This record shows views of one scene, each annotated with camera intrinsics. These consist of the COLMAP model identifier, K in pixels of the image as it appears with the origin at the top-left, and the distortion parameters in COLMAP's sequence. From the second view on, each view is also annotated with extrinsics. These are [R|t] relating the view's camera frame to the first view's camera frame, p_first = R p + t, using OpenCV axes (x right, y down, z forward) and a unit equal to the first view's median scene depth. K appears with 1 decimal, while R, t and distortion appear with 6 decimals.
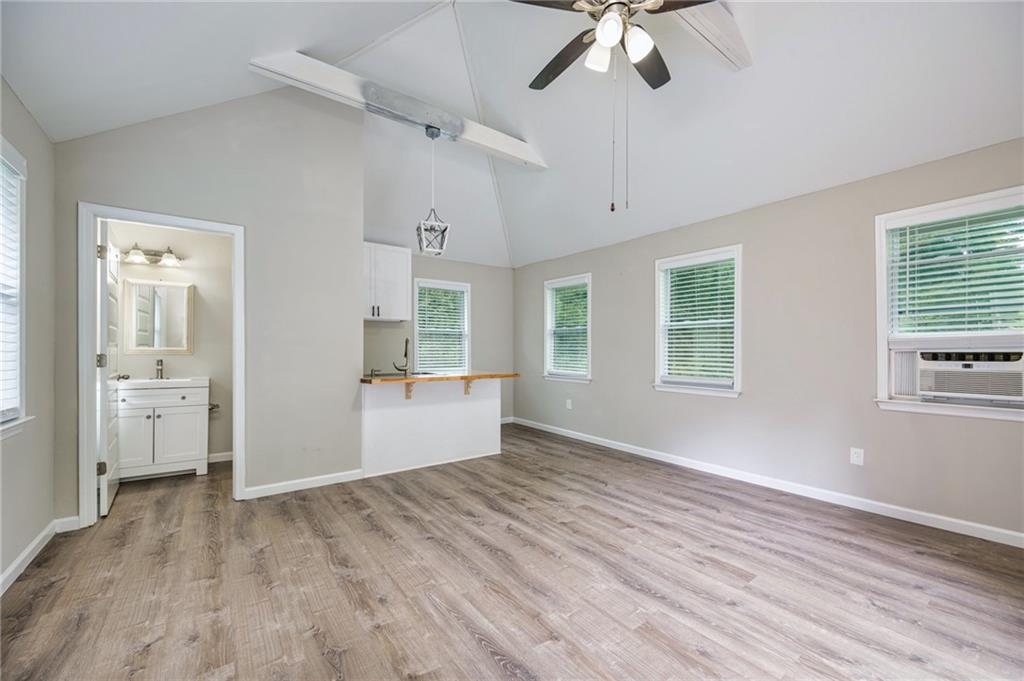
lens RADIAL K [[408.6, 0, 514.7], [0, 408.6, 345.8], [0, 0, 1]] dist [0.004379, 0.000299]
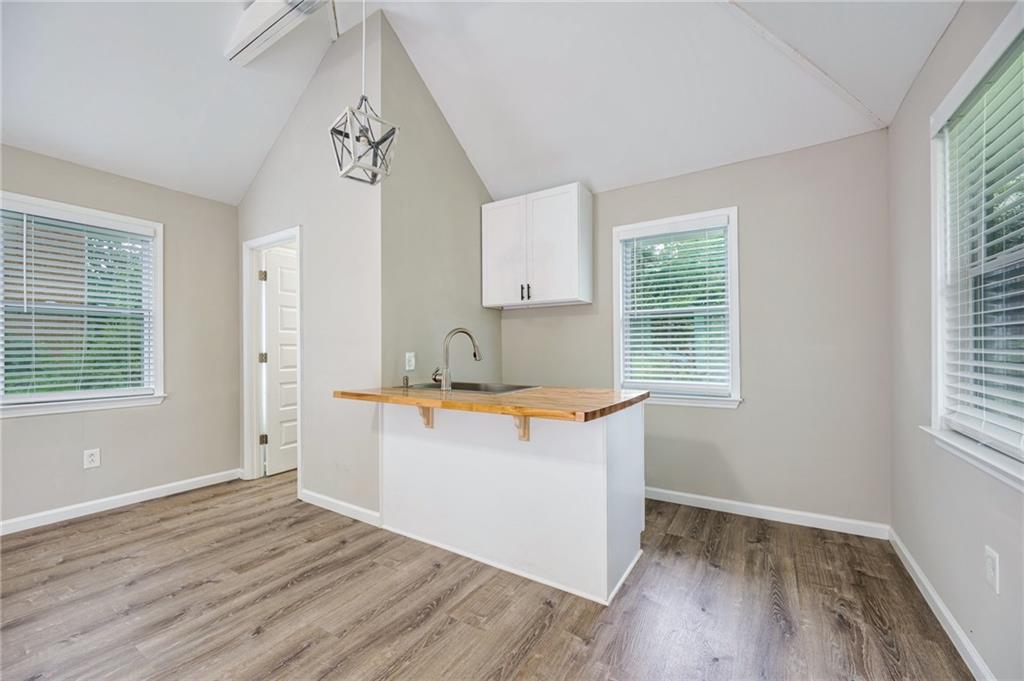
lens RADIAL K [[408.6, 0, 510.9], [0, 408.6, 344.6], [0, 0, 1]] dist [0.004379, 0.000299]
pose [[0.362424, -0.018884, -0.931822, 0.436865], [0.007585, 0.999821, -0.017311, 0.022857], [0.931982, -0.000794, 0.362503, 1.101337]]
